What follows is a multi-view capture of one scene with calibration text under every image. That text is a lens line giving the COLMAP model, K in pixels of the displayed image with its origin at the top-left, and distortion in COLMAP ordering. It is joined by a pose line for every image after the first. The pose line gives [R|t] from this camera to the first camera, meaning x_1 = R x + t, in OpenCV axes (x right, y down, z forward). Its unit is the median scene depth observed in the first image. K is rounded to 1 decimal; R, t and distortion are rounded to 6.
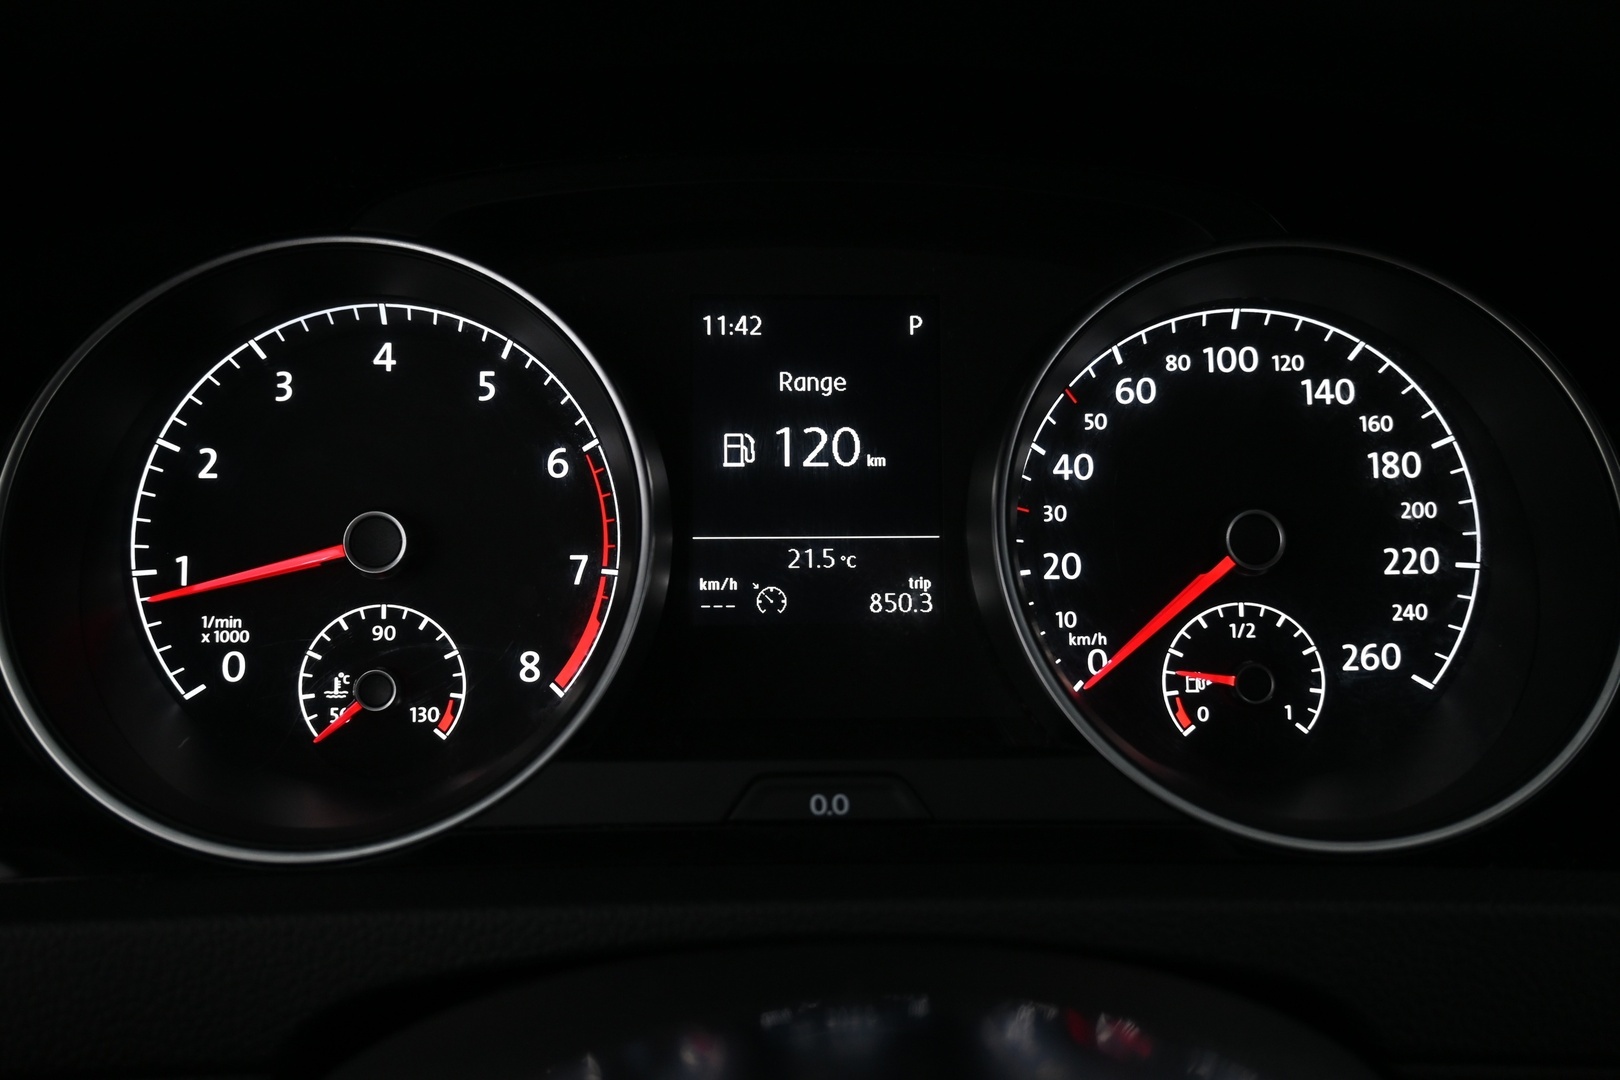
lens RADIAL K [[1535.0, 0, 811.1], [0, 1535.0, 537.2], [0, 0, 1]] dist [0.005520, 0.000000]
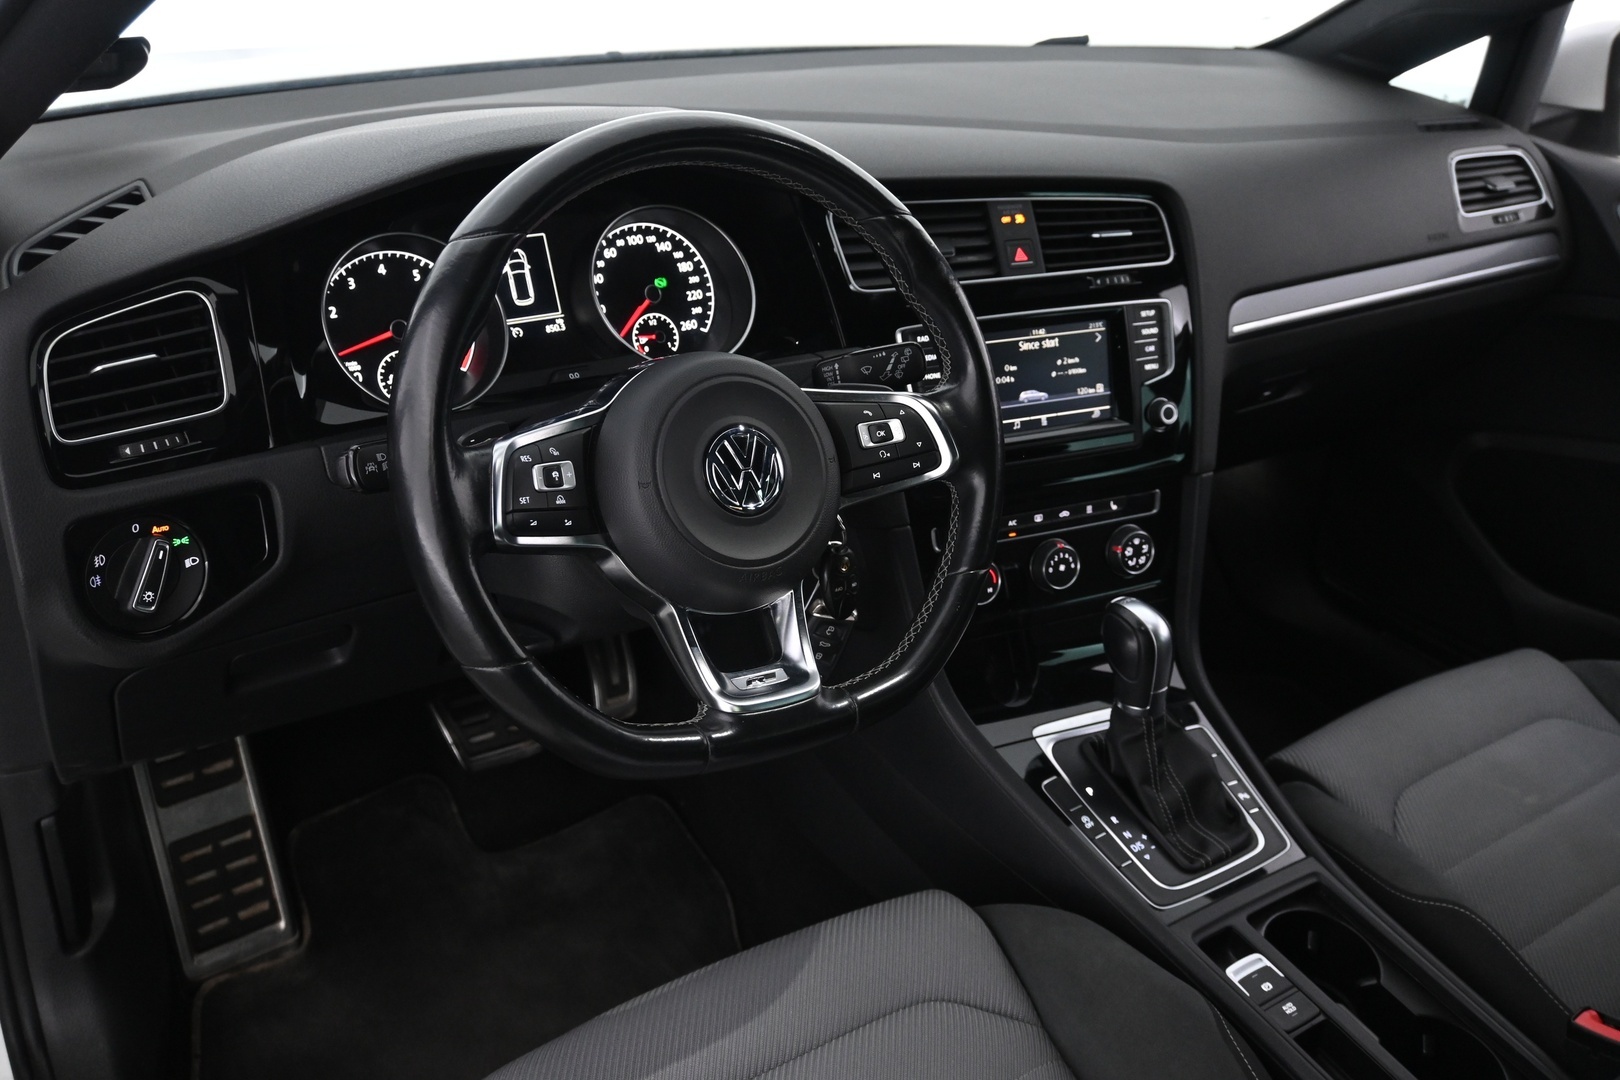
lens RADIAL K [[1535.0, 0, 808.3], [0, 1535.0, 540.7], [0, 0, 1]] dist [0.005520, 0.000000]
pose [[0.850626, -0.203241, 0.484900, -1.127516], [0.152608, 0.978002, 0.142210, 0.101091], [-0.503136, -0.046968, 0.862930, -2.032469]]
